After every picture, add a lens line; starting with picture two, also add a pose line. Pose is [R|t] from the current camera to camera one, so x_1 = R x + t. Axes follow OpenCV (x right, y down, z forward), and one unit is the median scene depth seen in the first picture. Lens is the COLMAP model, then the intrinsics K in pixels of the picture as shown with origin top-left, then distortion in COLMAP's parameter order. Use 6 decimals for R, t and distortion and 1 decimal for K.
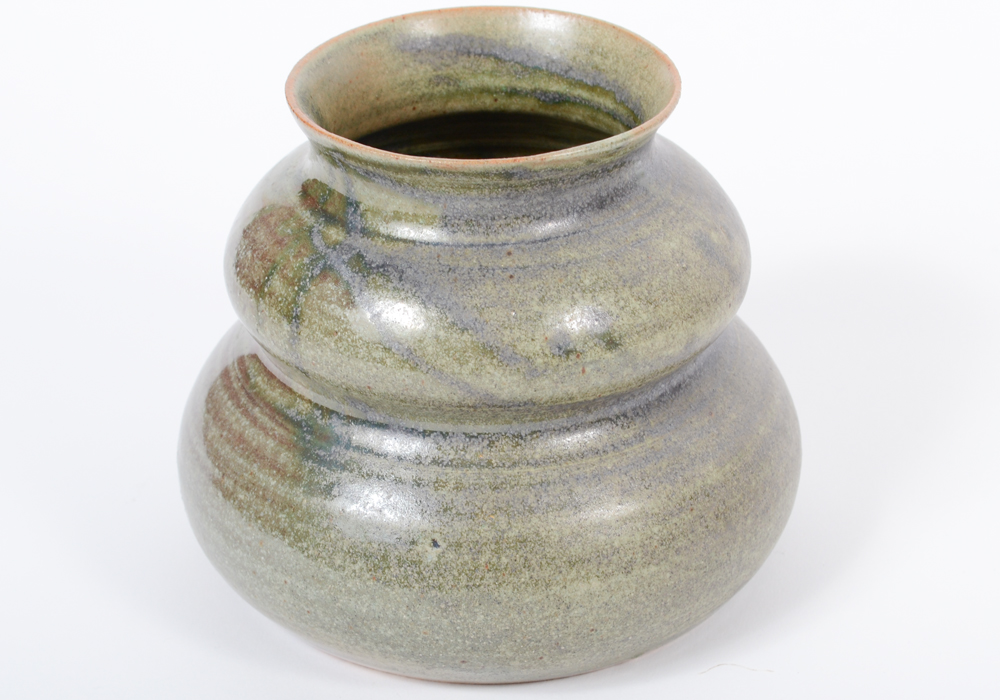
lens RADIAL K [[2176.8, 0, 479.6], [0, 2176.8, 353.8], [0, 0, 1]] dist [0.065692, 0.000000]
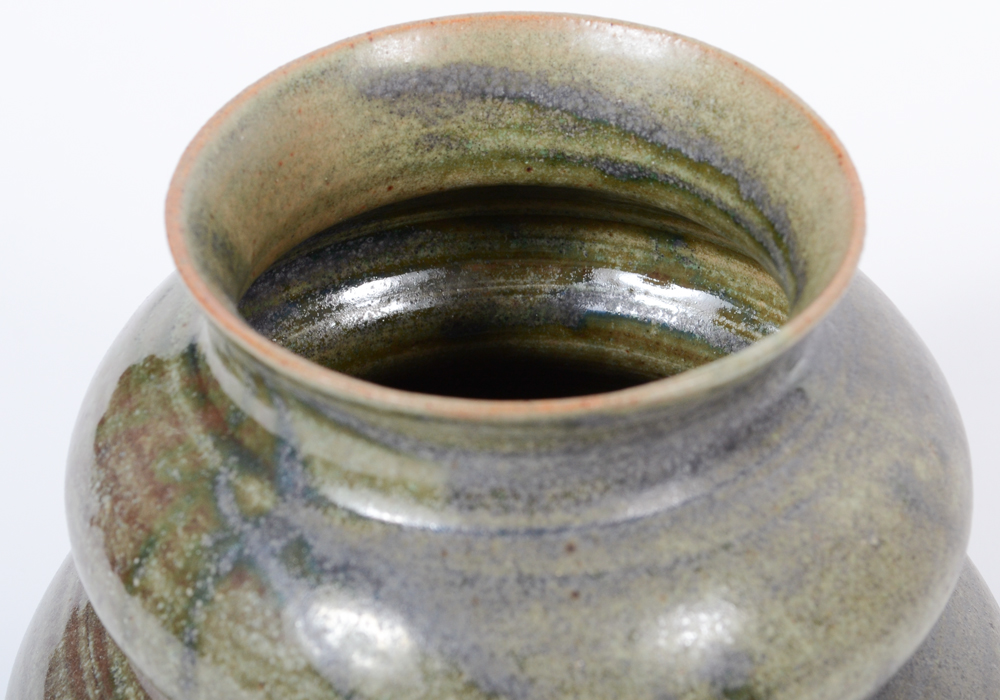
lens RADIAL K [[2641.9, 0, 520.4], [0, 2641.9, 348.9], [0, 0, 1]] dist [0.057910, 0.000000]
pose [[0.999509, -0.007345, 0.030467, -0.018727], [0.003656, 0.992841, 0.119391, -0.170455], [-0.031125, -0.119221, 0.992380, 0.319818]]
